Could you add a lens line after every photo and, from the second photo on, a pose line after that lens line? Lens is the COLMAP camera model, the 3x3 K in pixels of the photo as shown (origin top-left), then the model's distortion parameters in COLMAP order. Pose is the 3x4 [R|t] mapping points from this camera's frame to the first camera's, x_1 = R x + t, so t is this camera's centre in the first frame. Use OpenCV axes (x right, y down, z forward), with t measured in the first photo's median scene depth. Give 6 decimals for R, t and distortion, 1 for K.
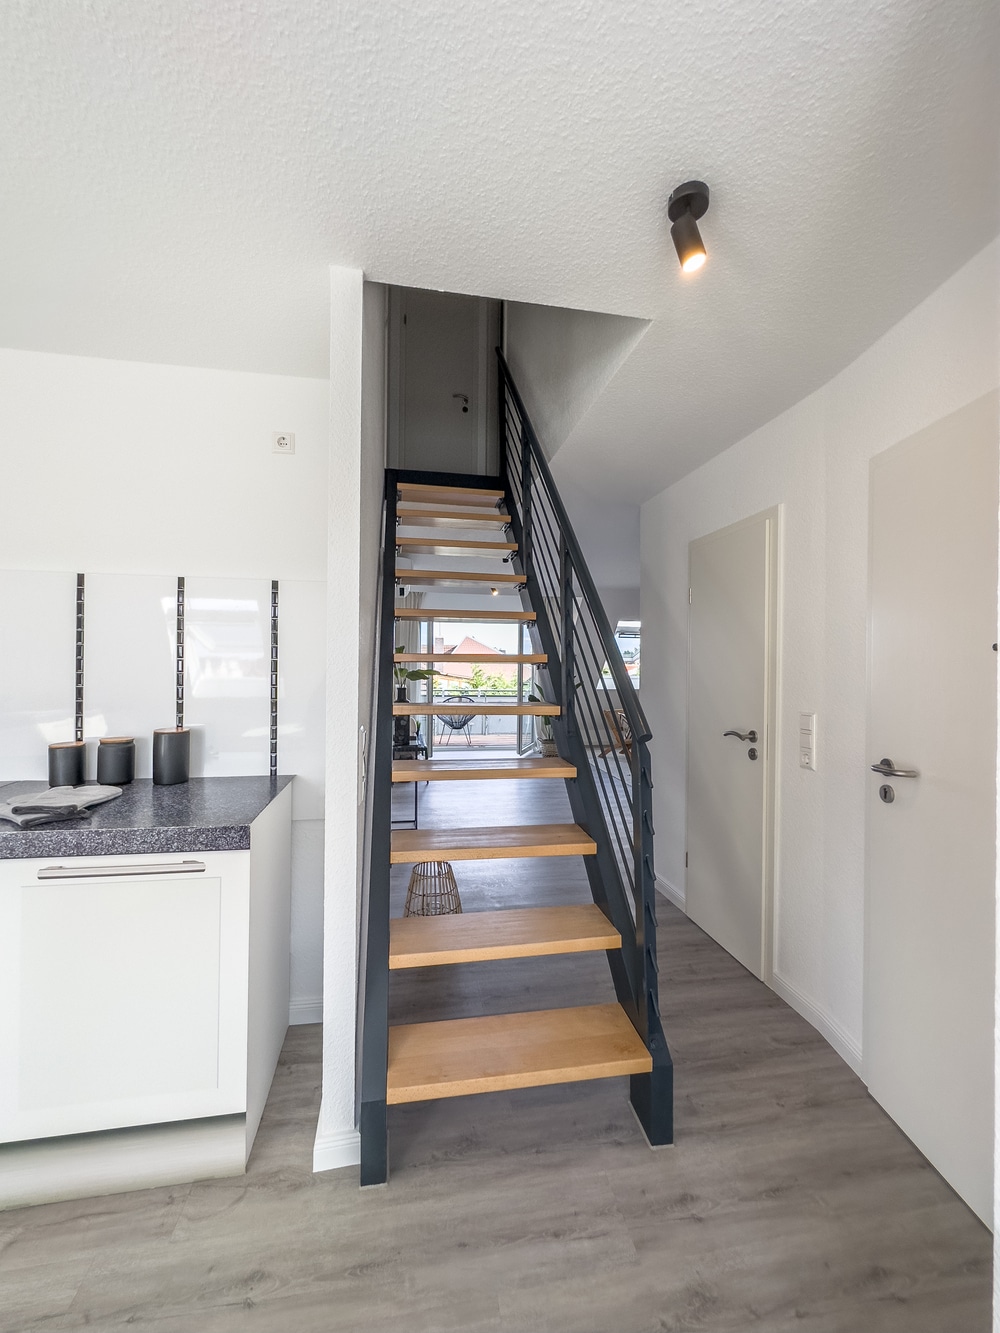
lens RADIAL K [[532.0, 0, 500.0], [0, 532.0, 666.5], [0, 0, 1]] dist [-0.002213, 0.000984]
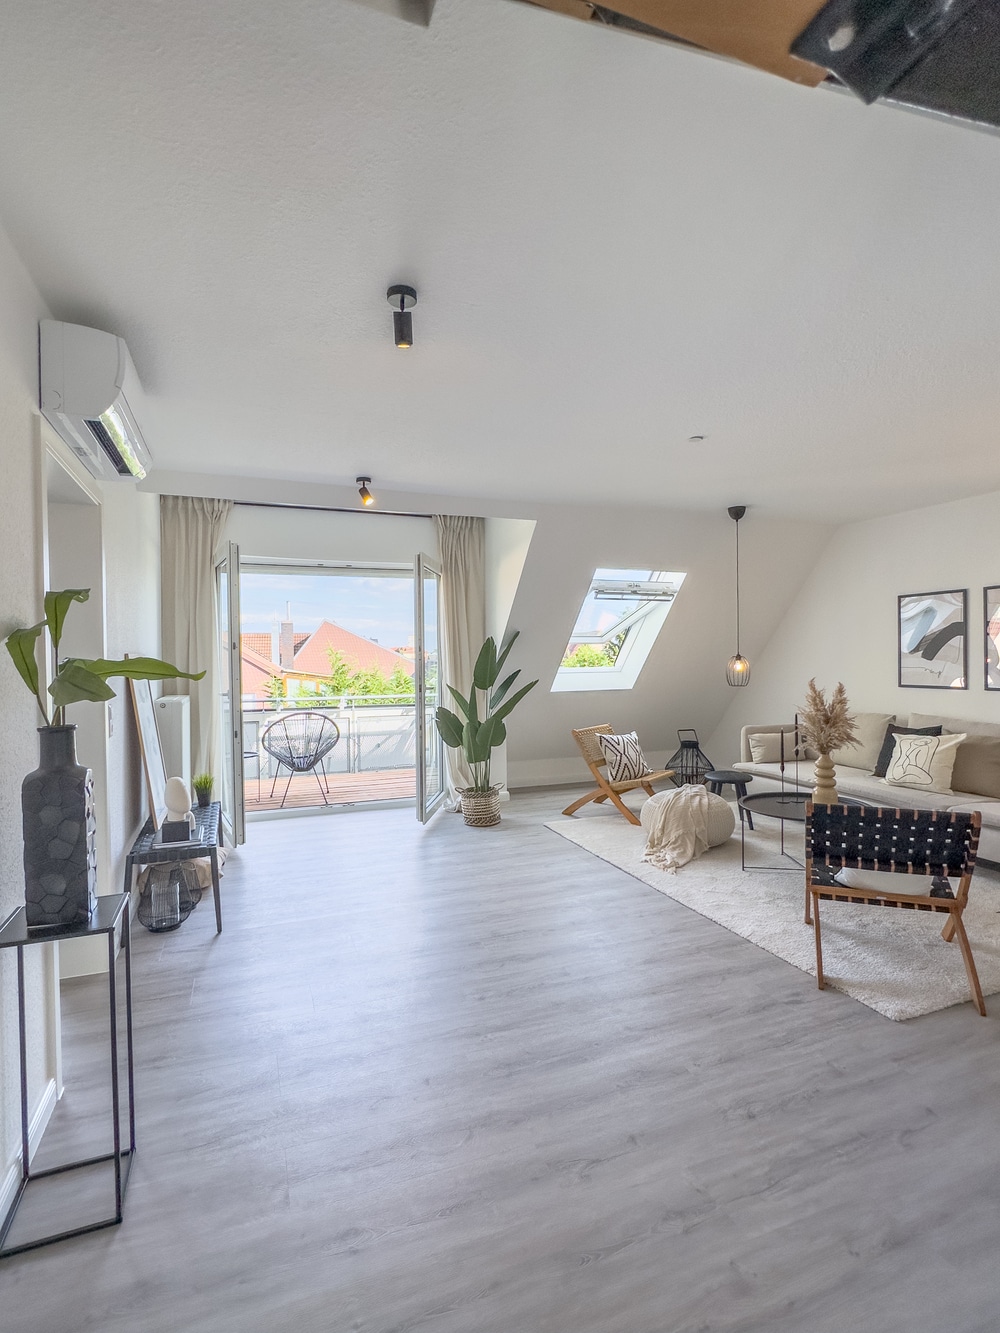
lens RADIAL K [[653.5, 0, 500.0], [0, 653.5, 666.5], [0, 0, 1]] dist [0.000445, 0.000499]
pose [[0.980544, -0.021928, 0.195070, -0.009278], [0.020125, 0.999735, 0.011217, 0.005699], [-0.195264, -0.007073, 0.980725, 0.305372]]
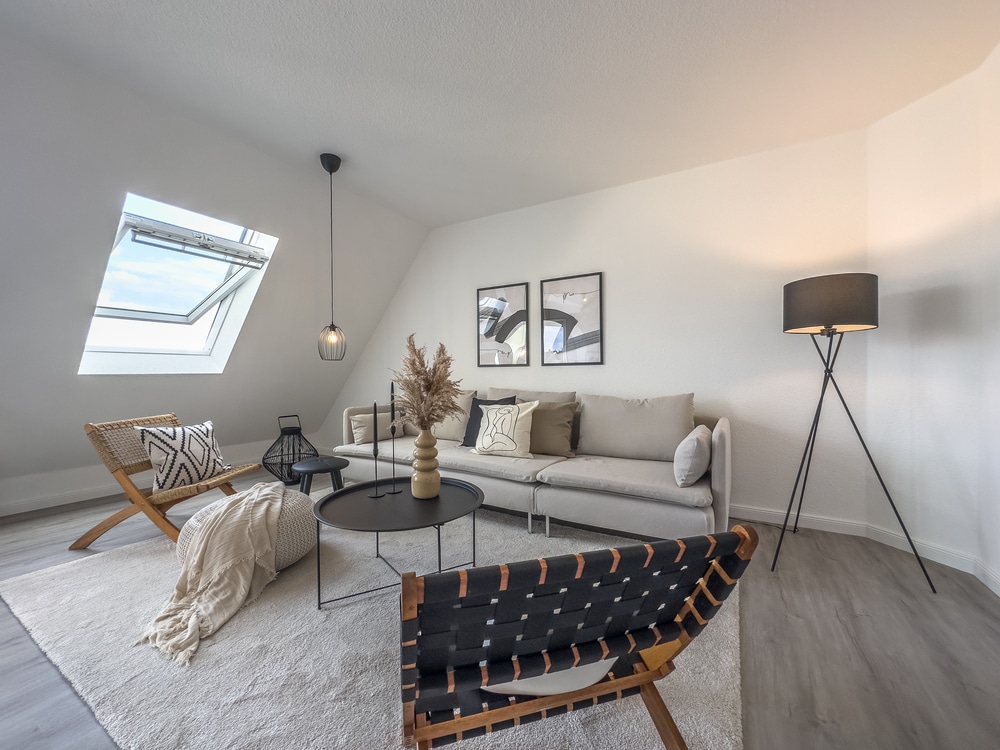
lens RADIAL K [[399.1, 0, 499.5], [0, 399.1, 375.2], [0, 0, 1]] dist [-0.002213, 0.000984]
pose [[0.646931, -0.016691, 0.762365, 0.151134], [0.015224, 0.999844, 0.008971, 0.043376], [-0.762396, 0.005803, 0.647085, 0.523066]]
